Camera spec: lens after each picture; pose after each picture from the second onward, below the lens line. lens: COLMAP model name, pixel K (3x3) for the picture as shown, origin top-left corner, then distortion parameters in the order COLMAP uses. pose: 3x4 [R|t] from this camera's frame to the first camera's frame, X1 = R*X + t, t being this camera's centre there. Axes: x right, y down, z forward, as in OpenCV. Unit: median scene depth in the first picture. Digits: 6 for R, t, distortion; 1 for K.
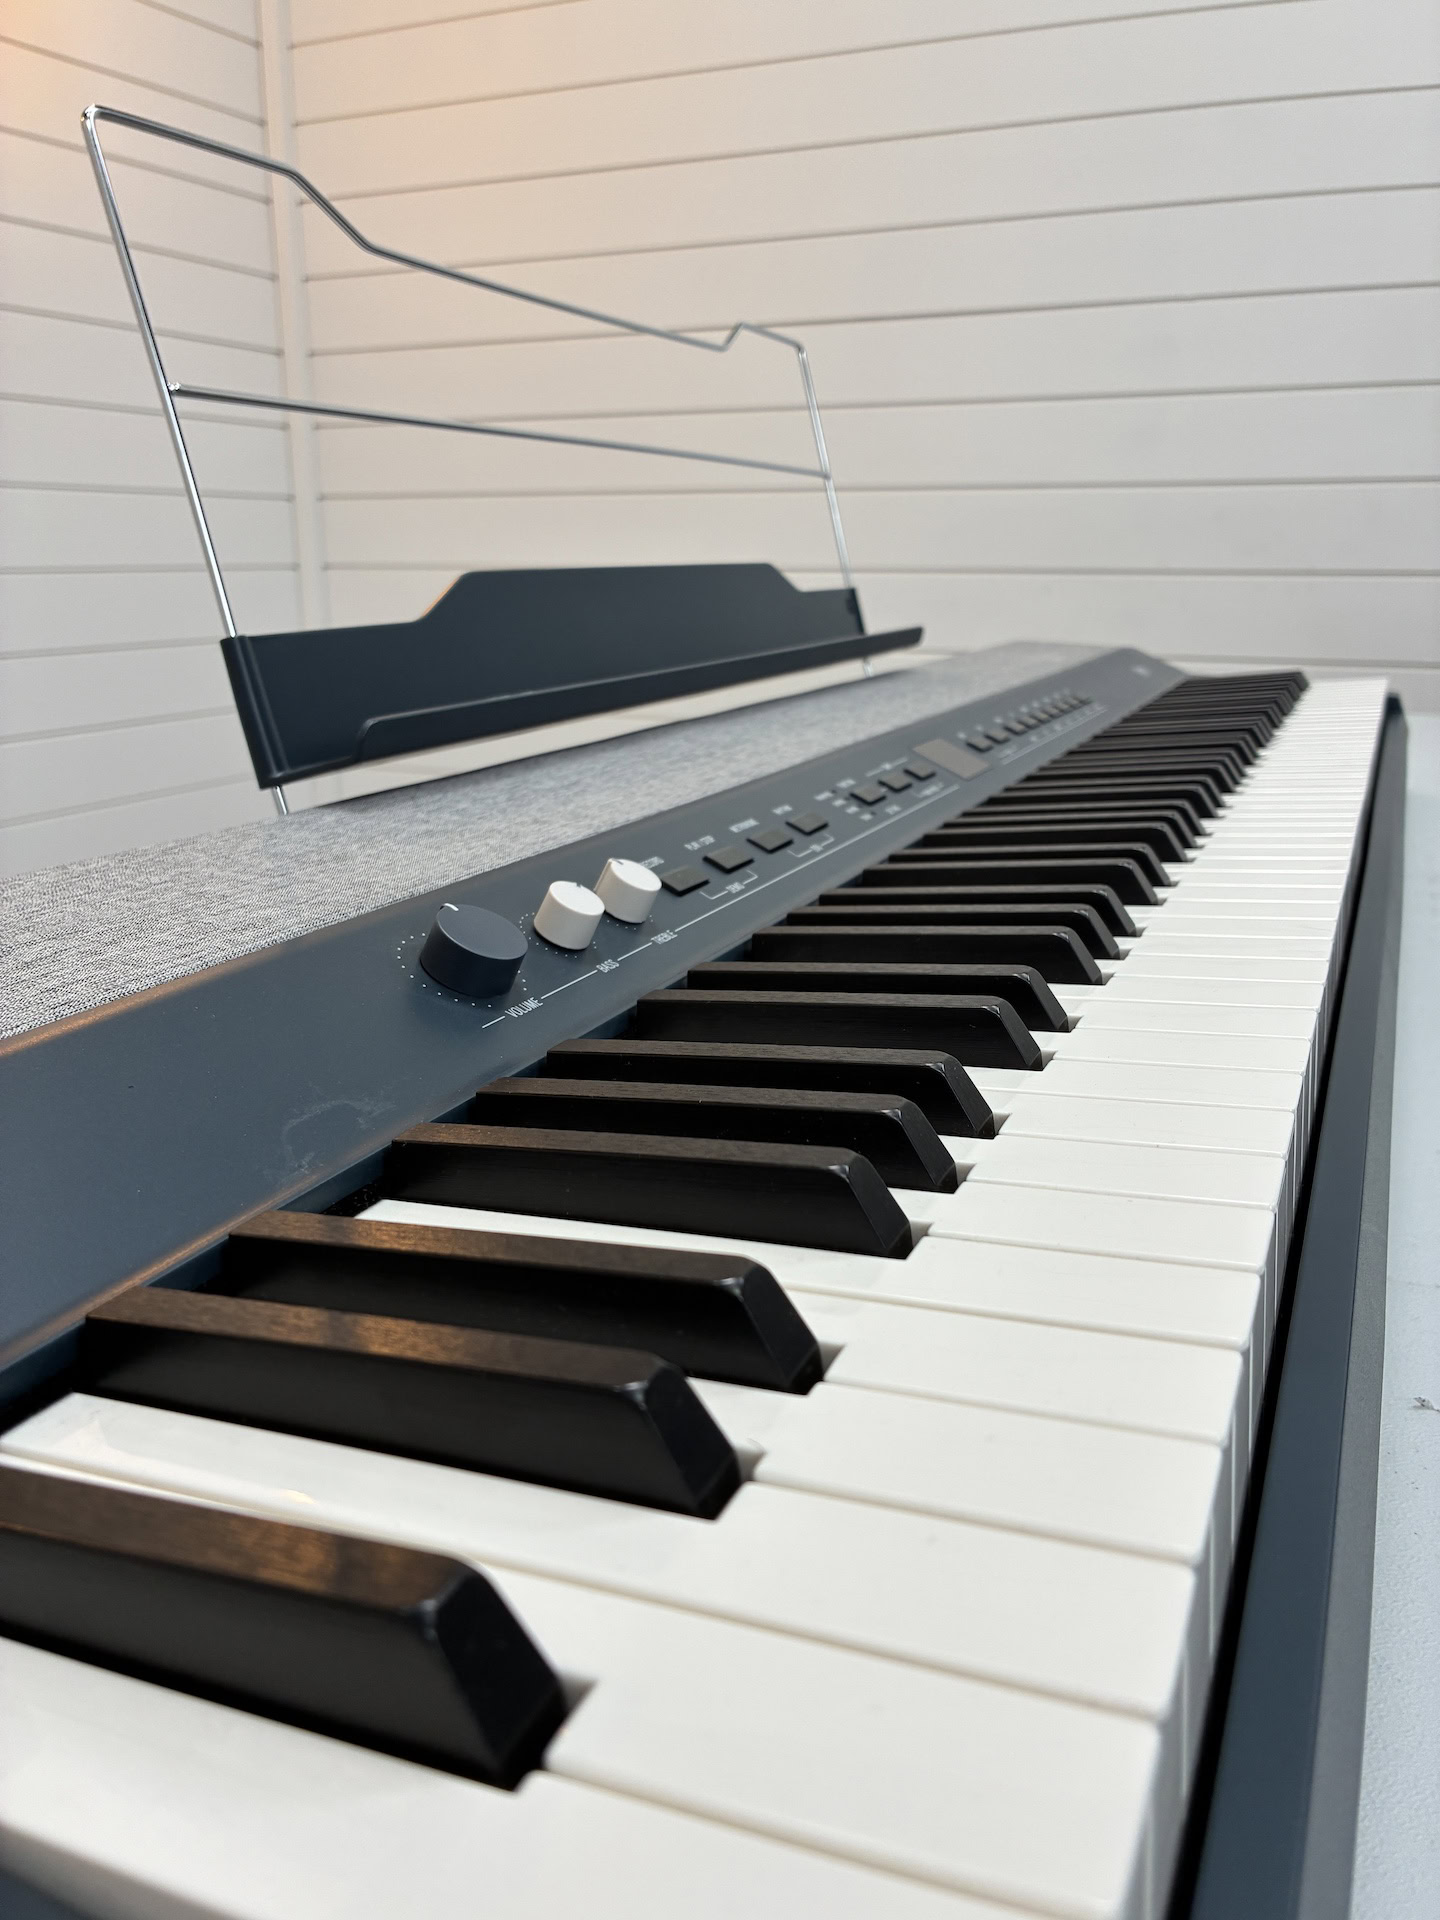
lens RADIAL K [[1508.9, 0, 700.1], [0, 1508.9, 915.5], [0, 0, 1]] dist [0.027760, -0.048994]
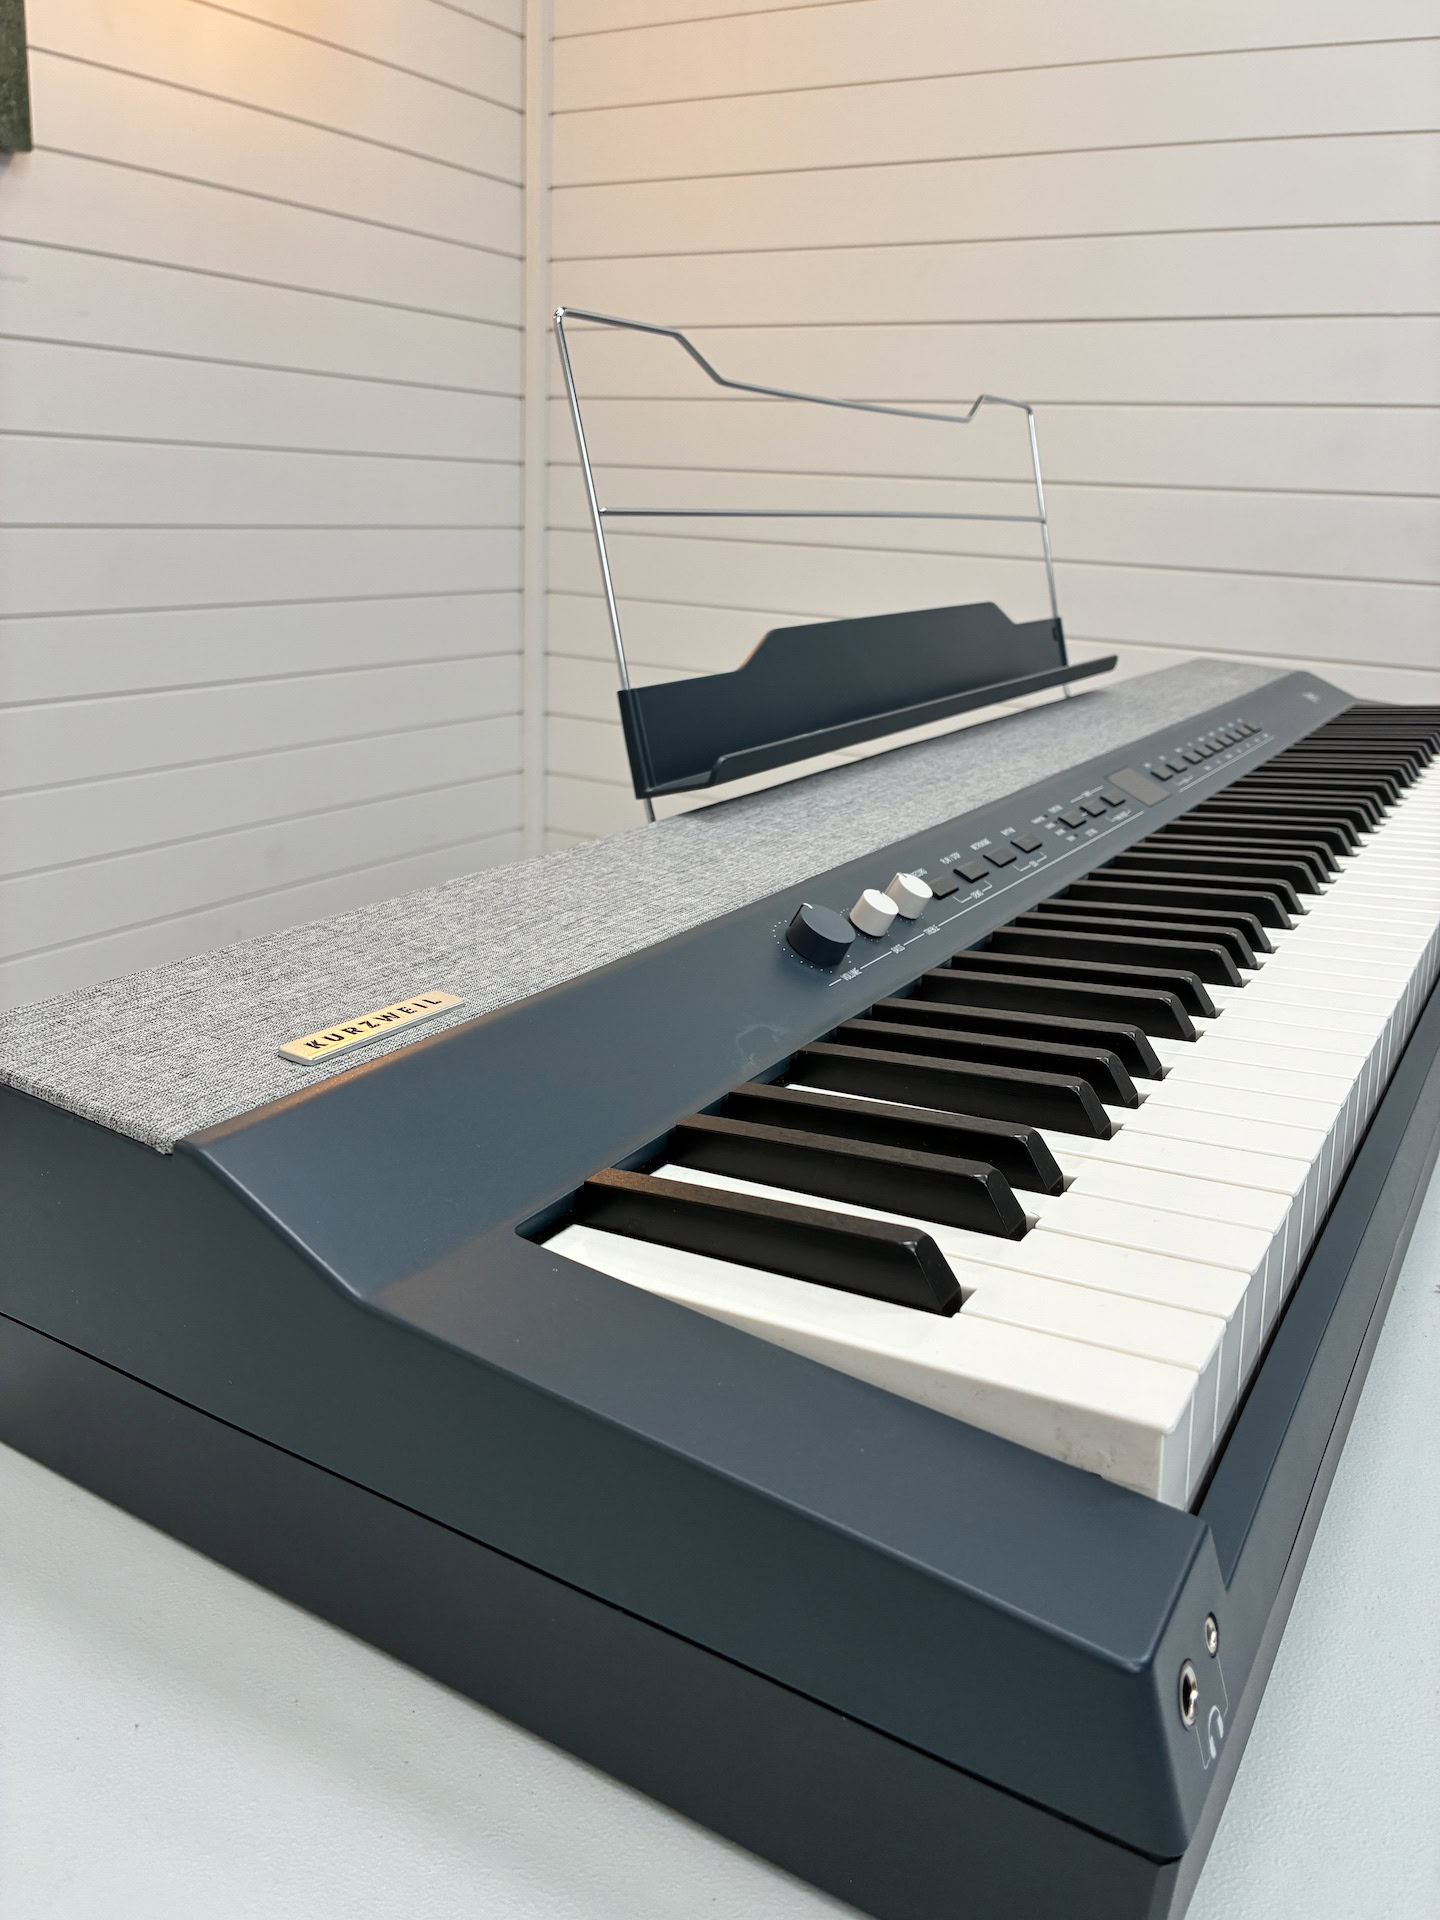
lens RADIAL K [[1508.9, 0, 705.0], [0, 1508.9, 918.8], [0, 0, 1]] dist [0.027760, -0.048994]
pose [[0.993043, 0.073688, -0.091844, -0.103917], [-0.069992, 0.996628, 0.042832, -0.041008], [0.094691, -0.036106, 0.994852, -0.437685]]
